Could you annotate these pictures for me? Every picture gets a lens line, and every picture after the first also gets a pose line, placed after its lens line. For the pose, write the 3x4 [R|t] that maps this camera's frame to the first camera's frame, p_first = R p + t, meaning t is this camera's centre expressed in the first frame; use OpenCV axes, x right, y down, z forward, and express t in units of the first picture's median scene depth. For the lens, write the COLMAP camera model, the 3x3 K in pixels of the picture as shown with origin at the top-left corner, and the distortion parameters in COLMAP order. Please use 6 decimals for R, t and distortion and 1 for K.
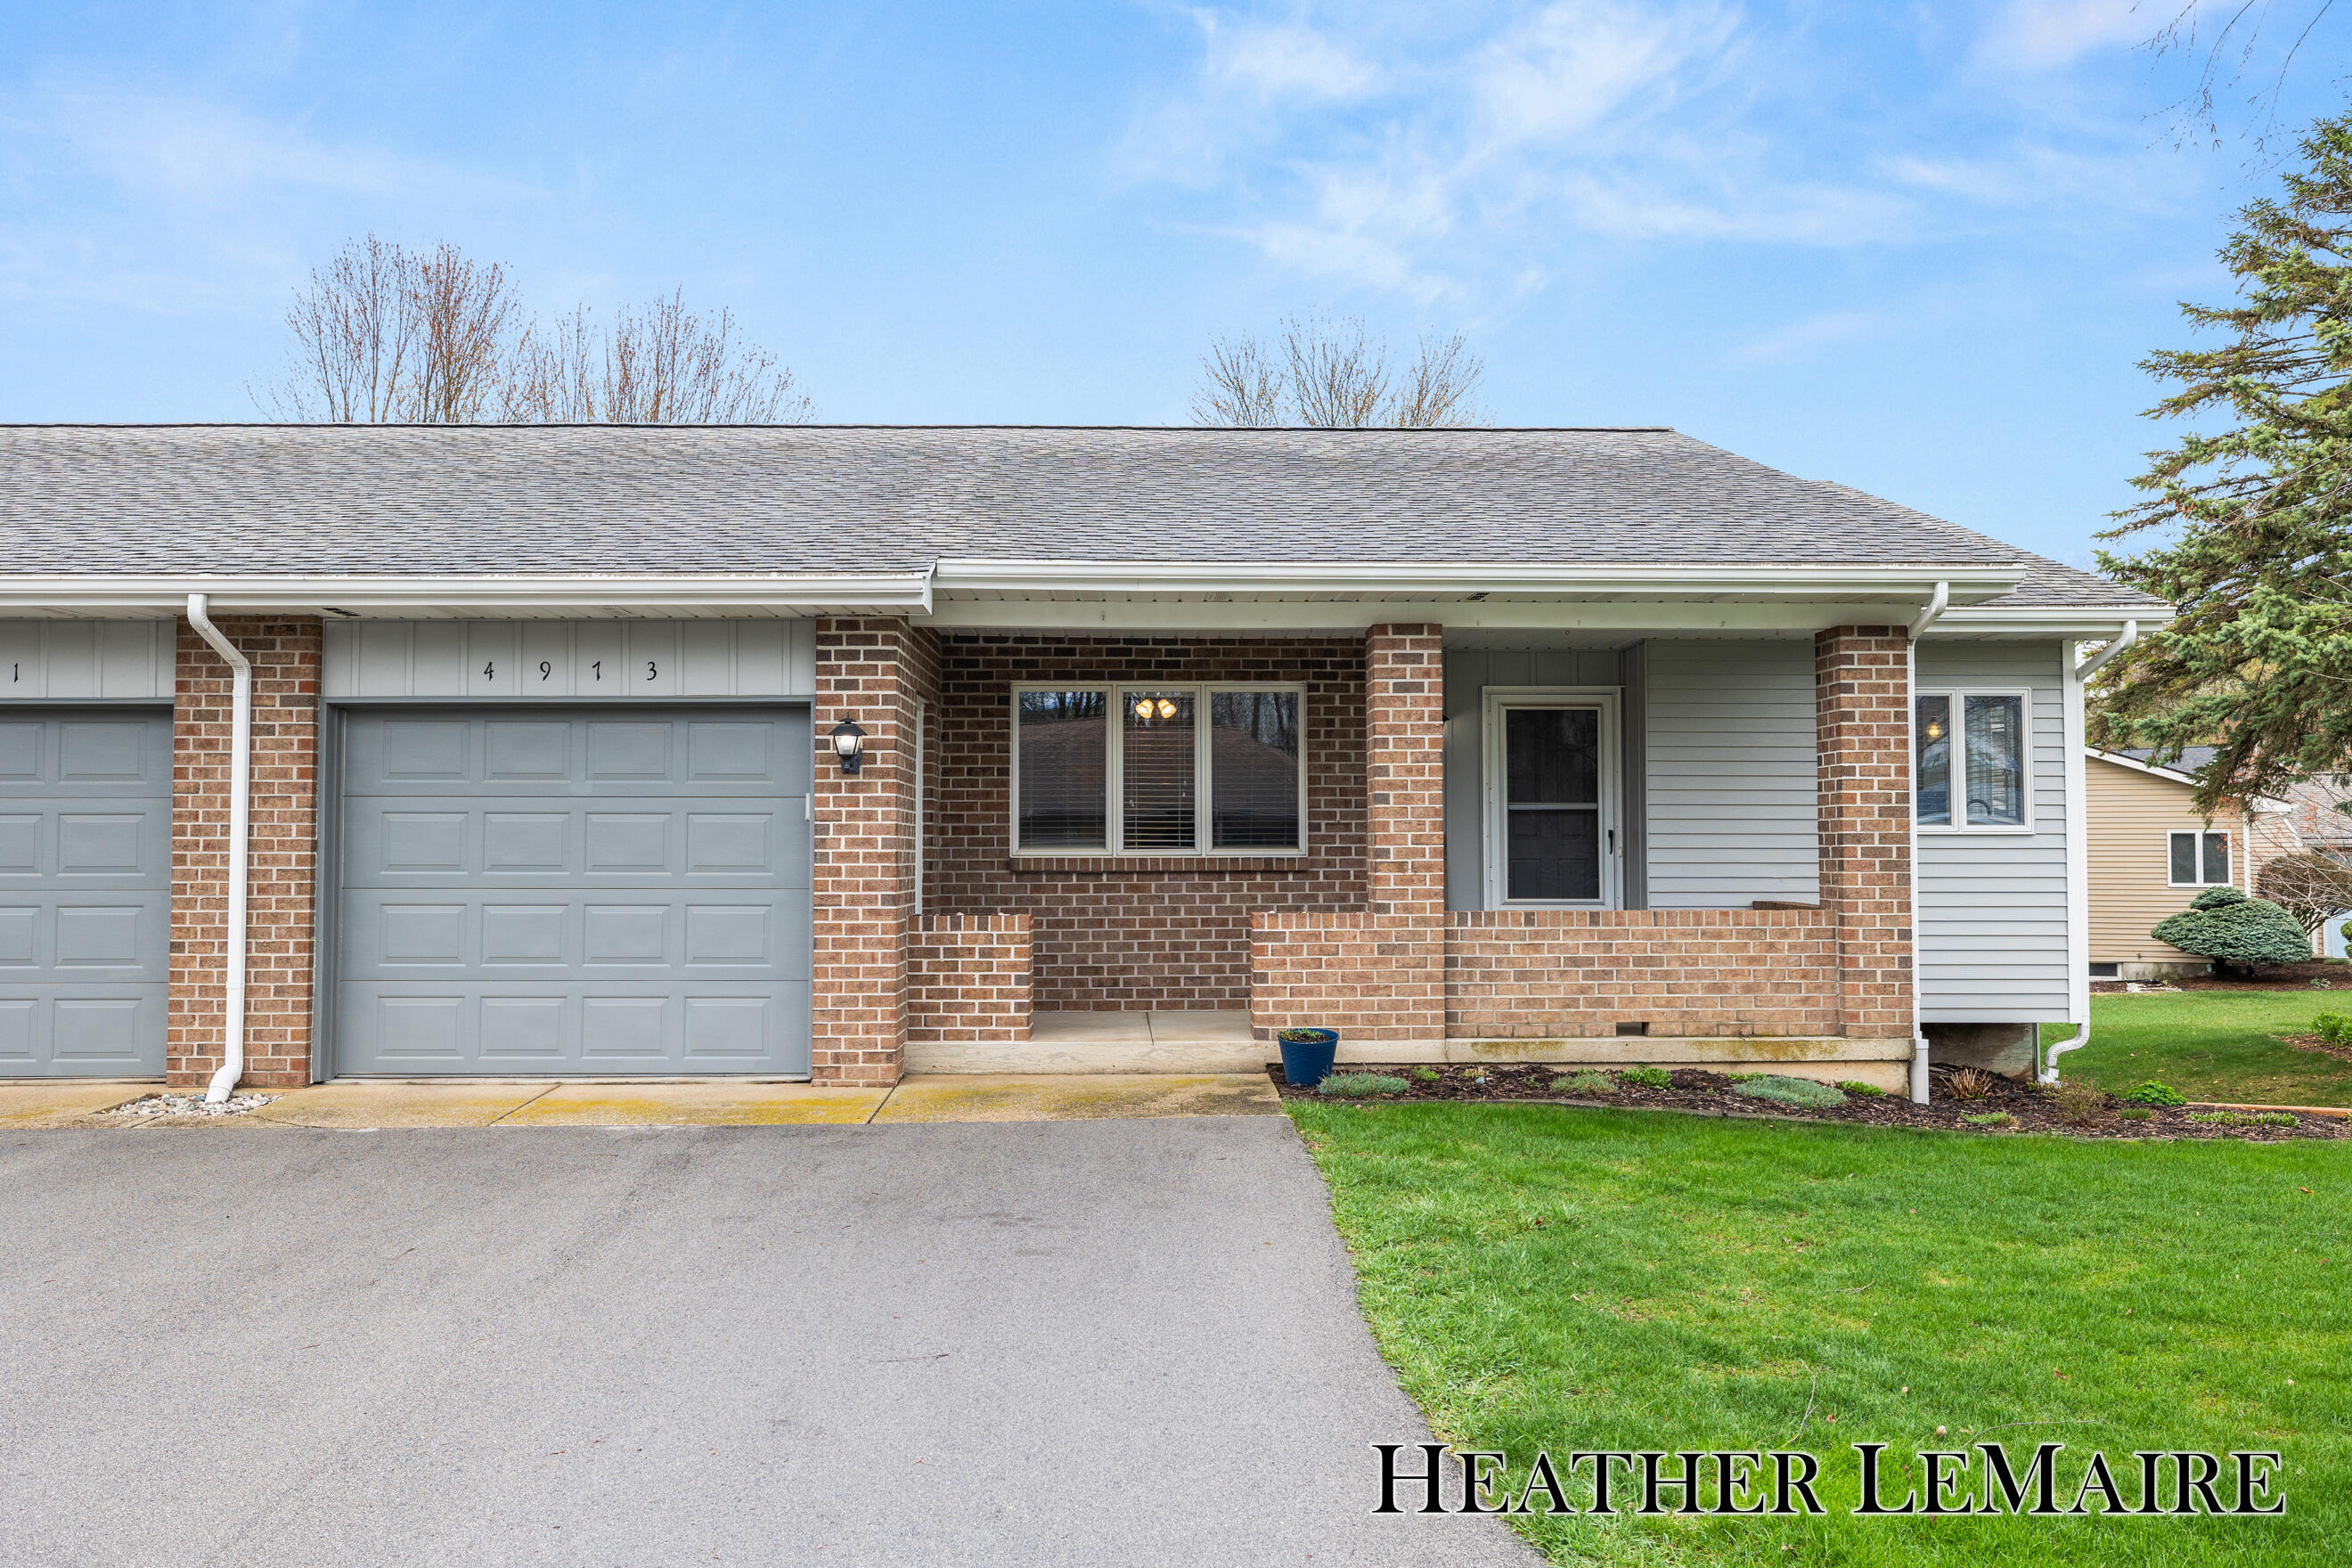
lens RADIAL K [[1841.2, 0, 1176.0], [0, 1841.2, 784.0], [0, 0, 1]] dist [-0.029577, 0.071716]
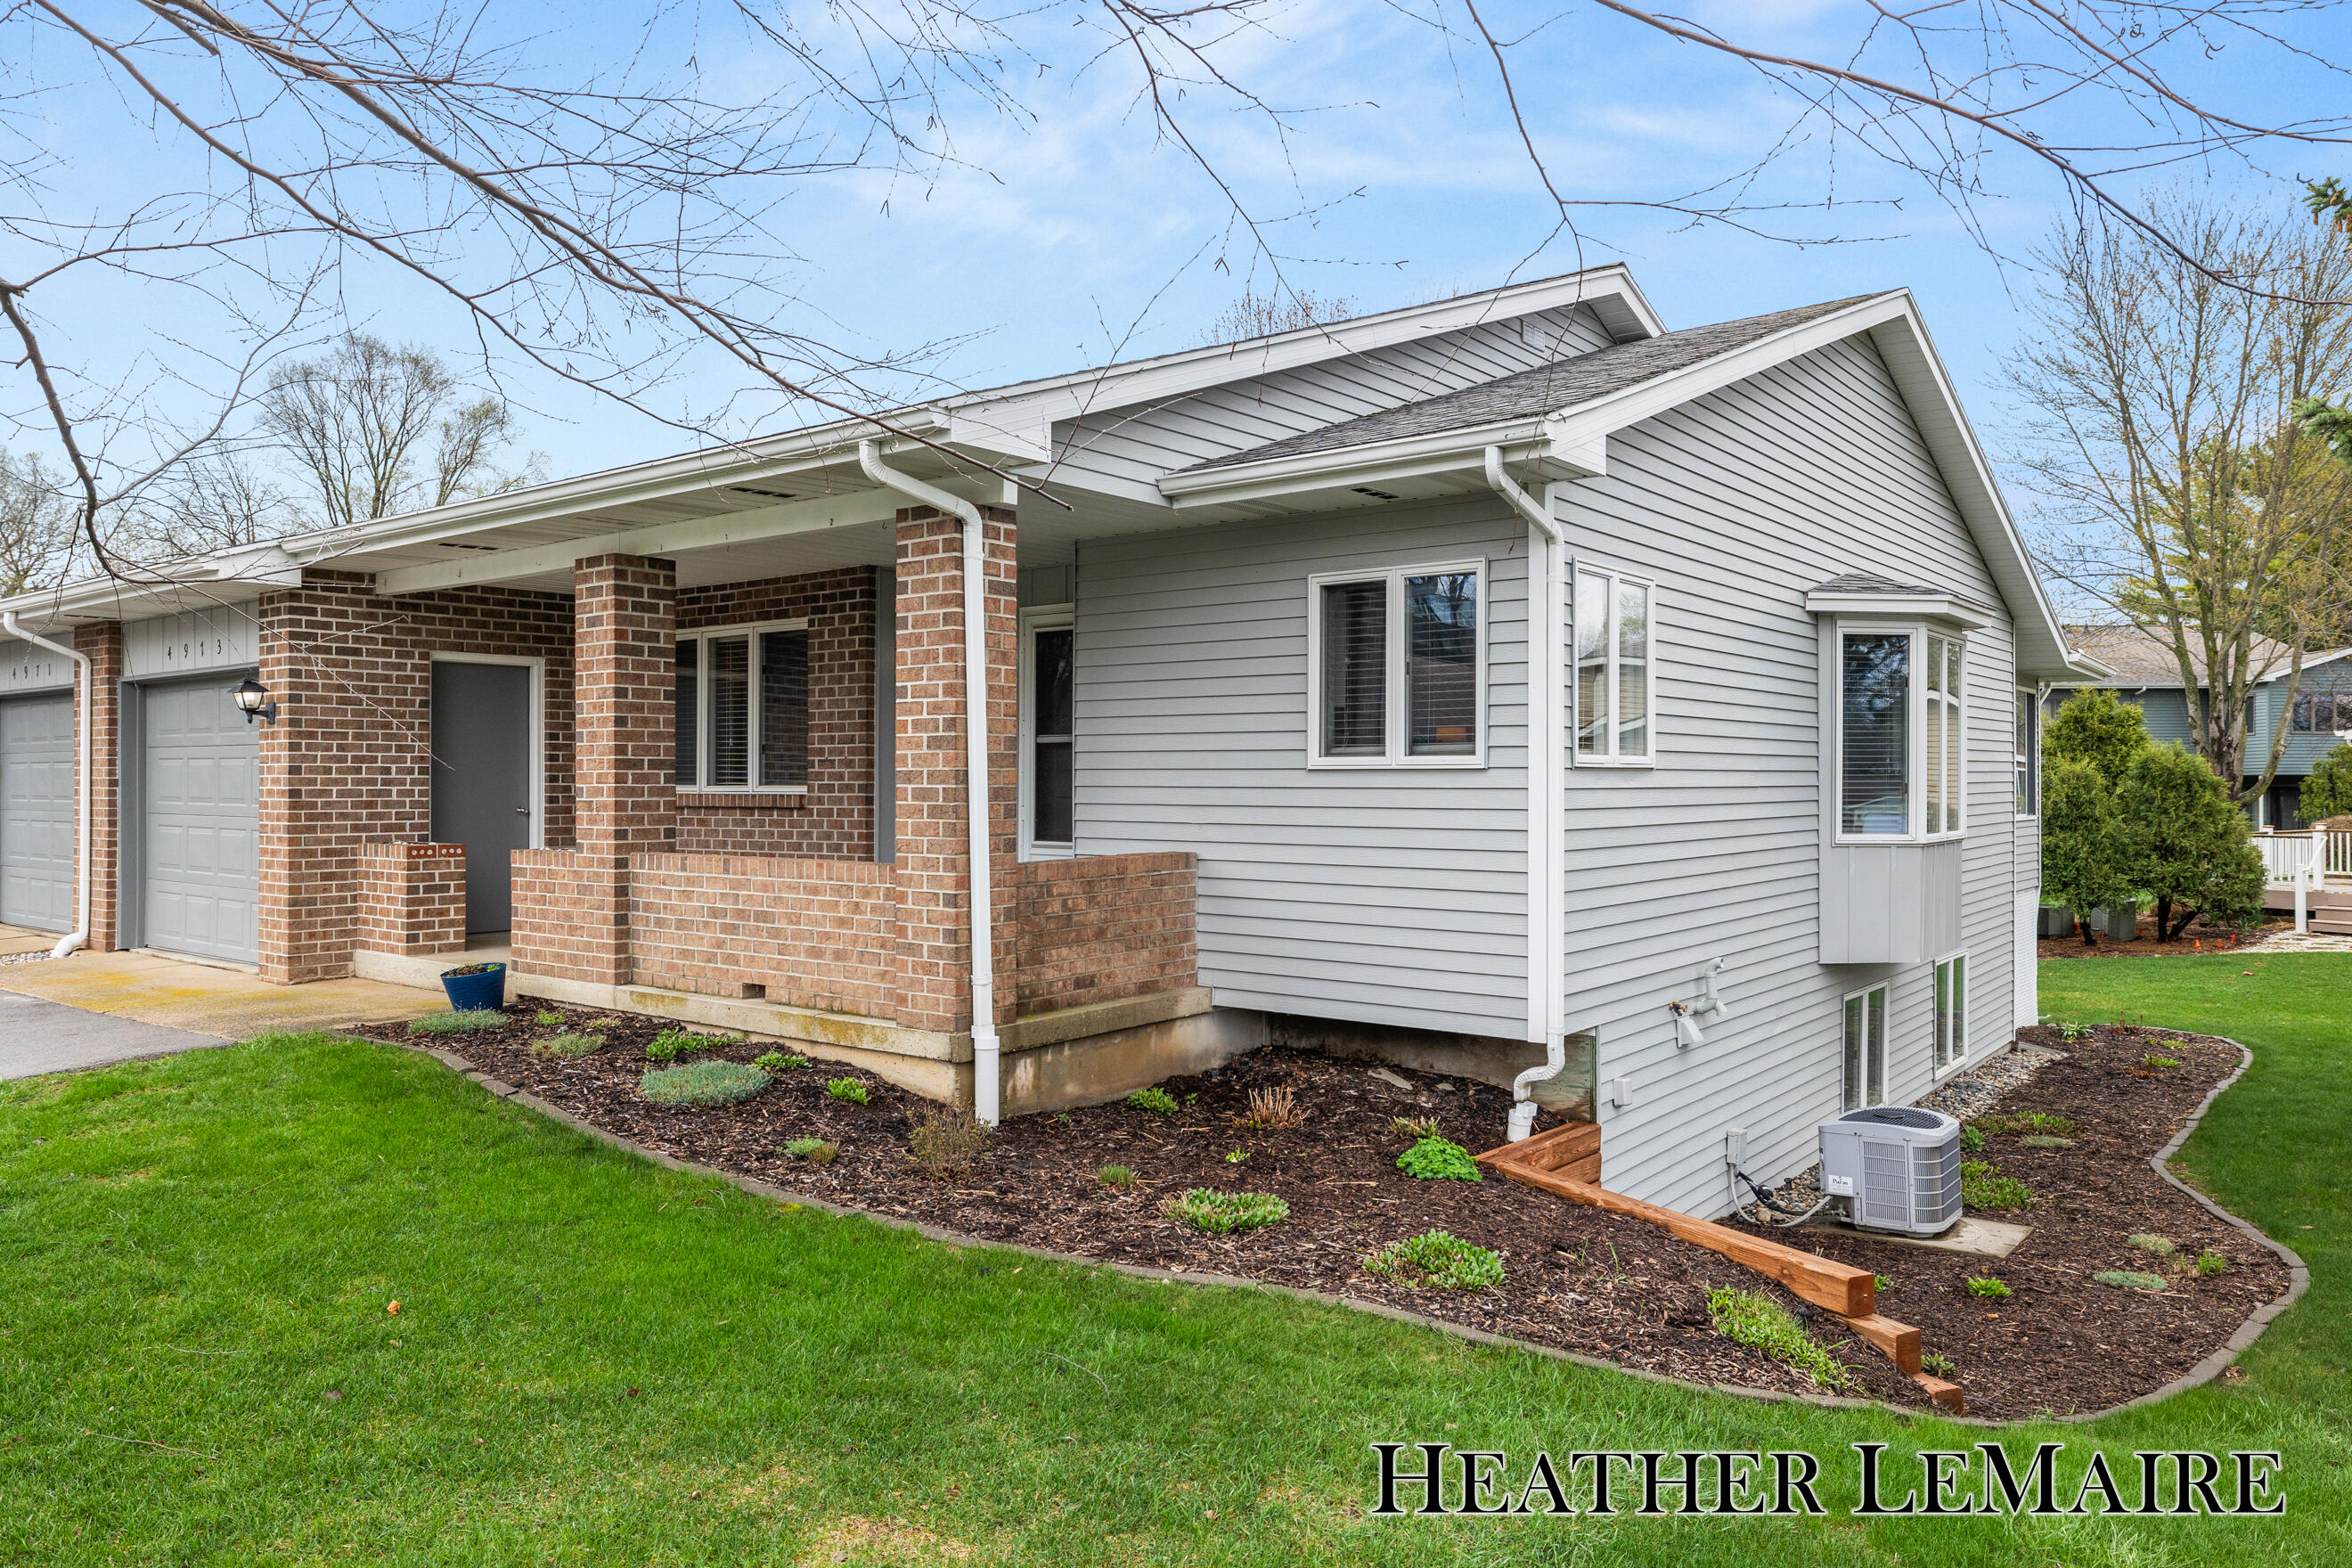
lens RADIAL K [[1595.3, 0, 1176.0], [0, 1595.3, 784.0], [0, 0, 1]] dist [-0.000720, -0.003196]
pose [[0.774691, 0.002167, -0.632336, 0.893761], [0.021433, 0.999330, 0.029683, 0.014701], [0.631976, -0.036549, 0.774126, 0.536814]]
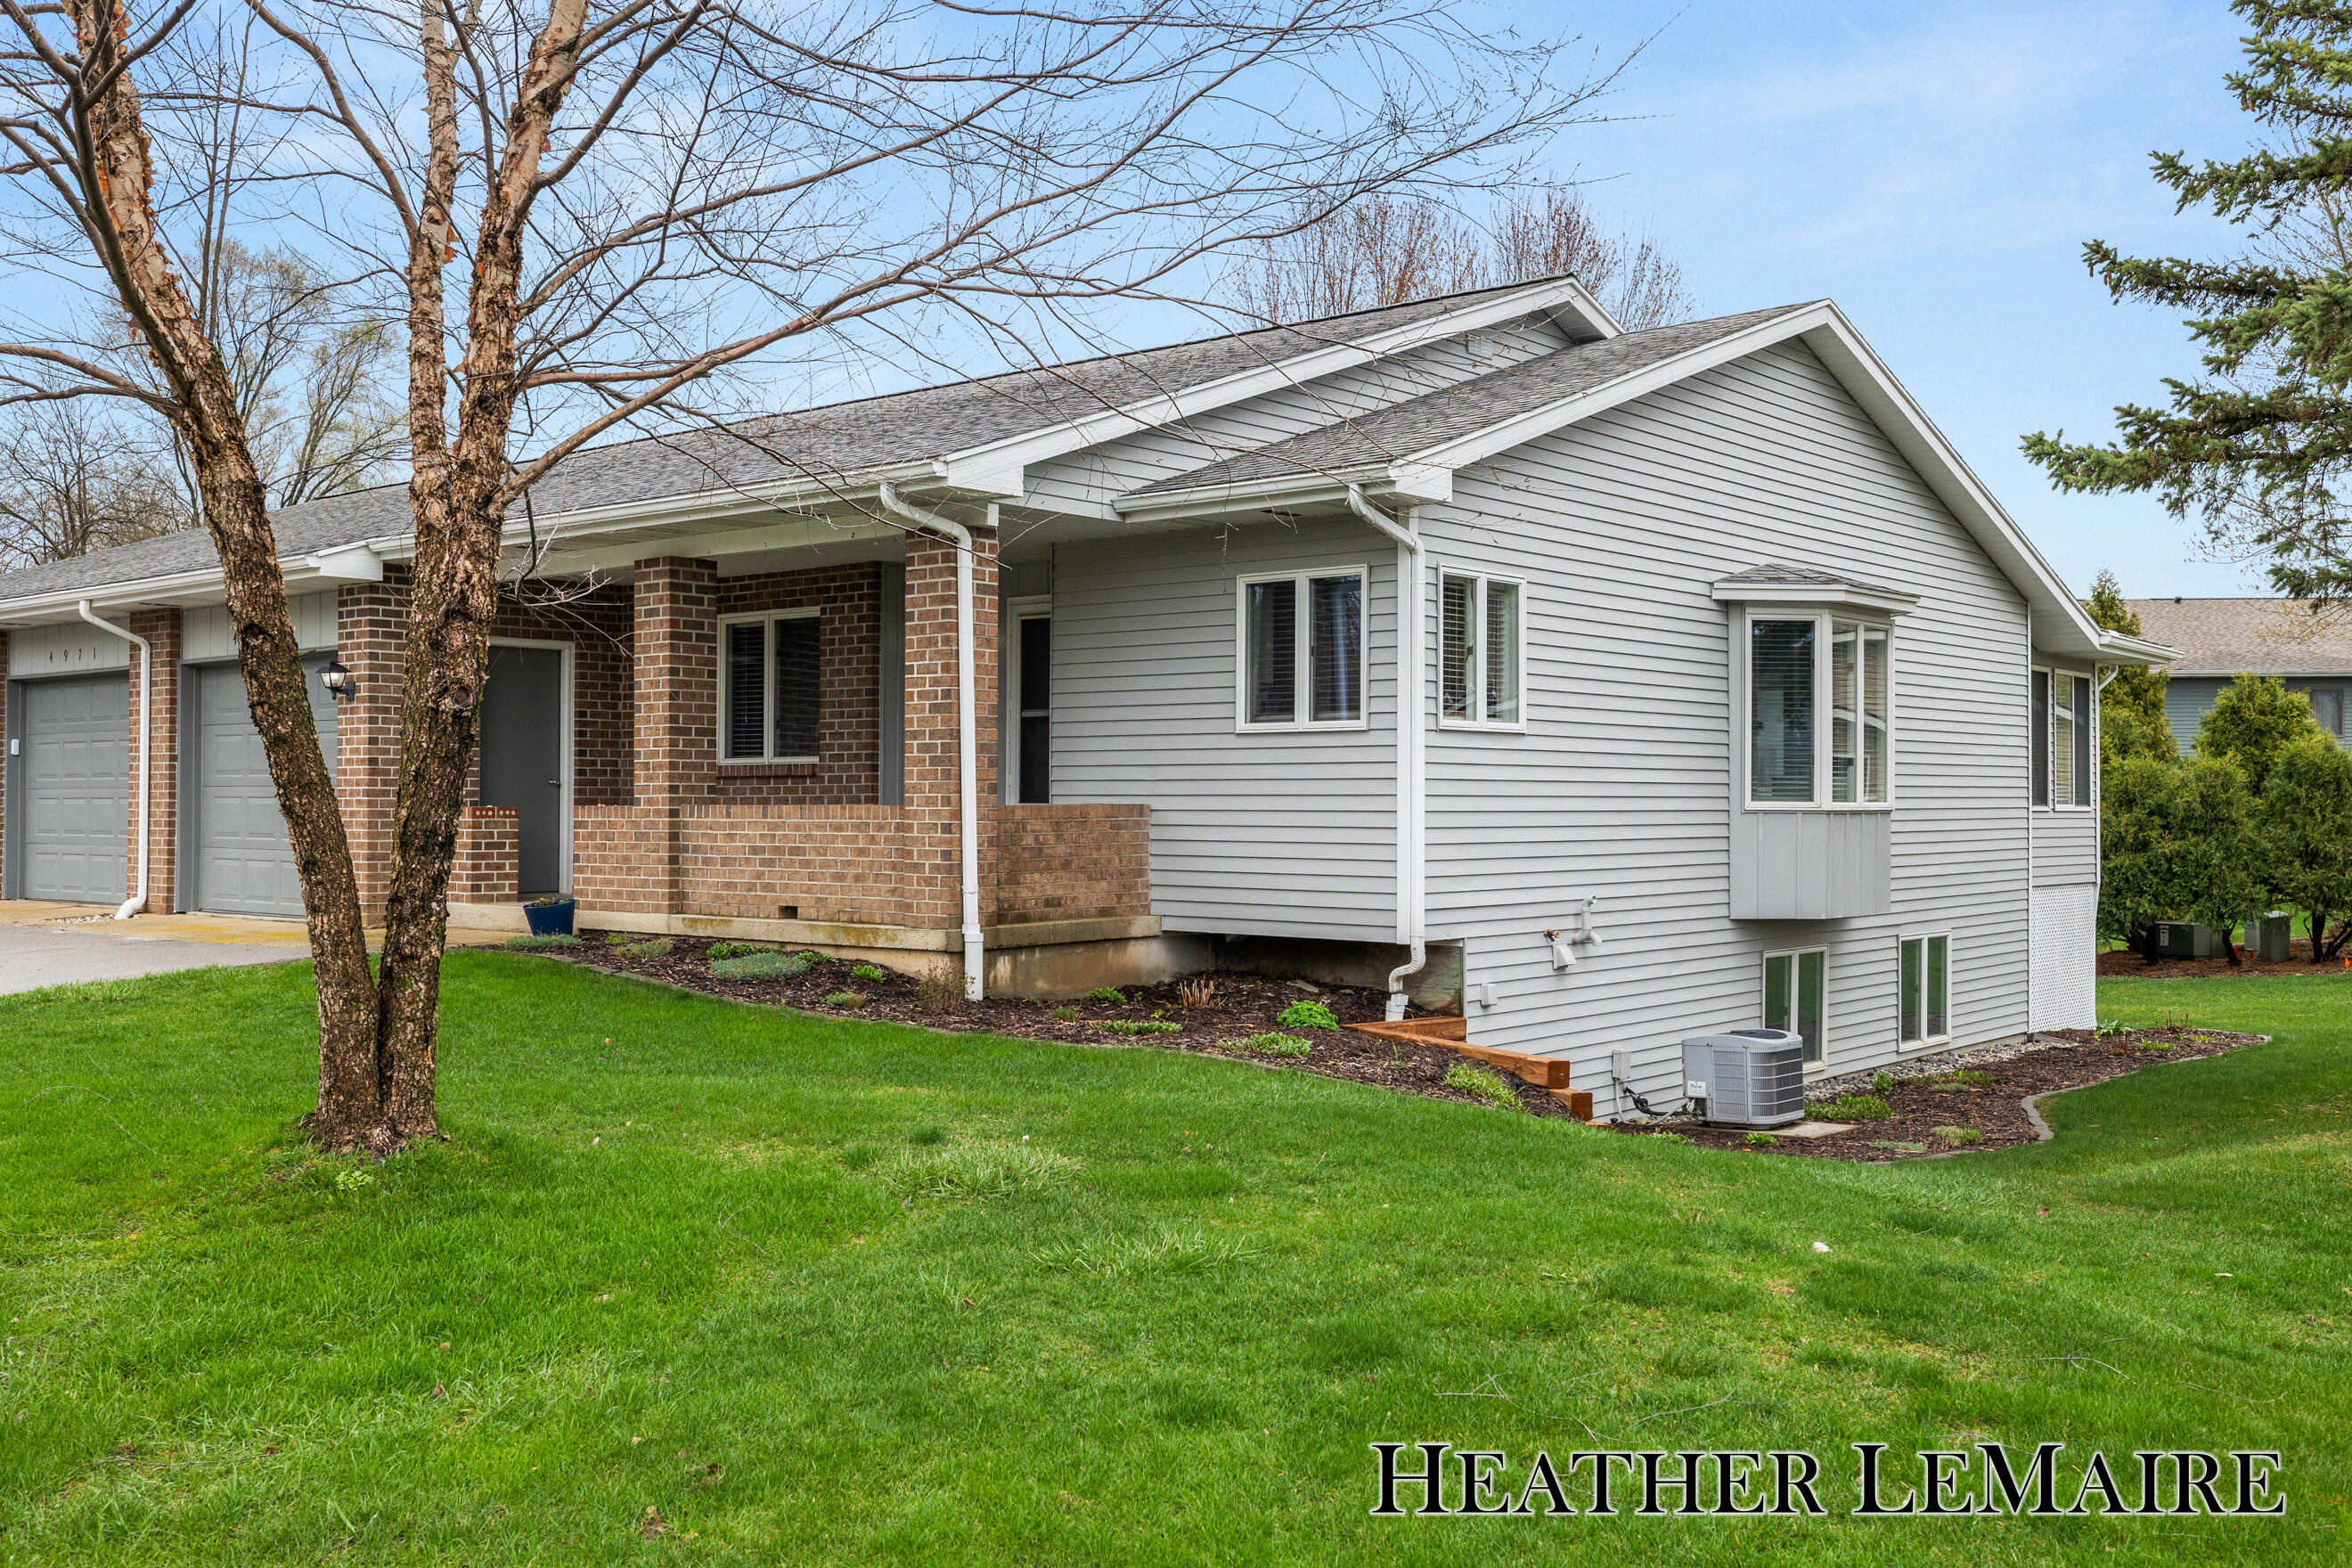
lens RADIAL K [[2181.6, 0, 1176.0], [0, 2181.6, 784.0], [0, 0, 1]] dist [-0.003987, 0.005989]
pose [[0.752696, -0.004106, -0.658356, 1.283310], [0.020391, 0.999646, 0.017078, 0.039160], [0.658053, -0.026279, 0.752513, 0.173364]]
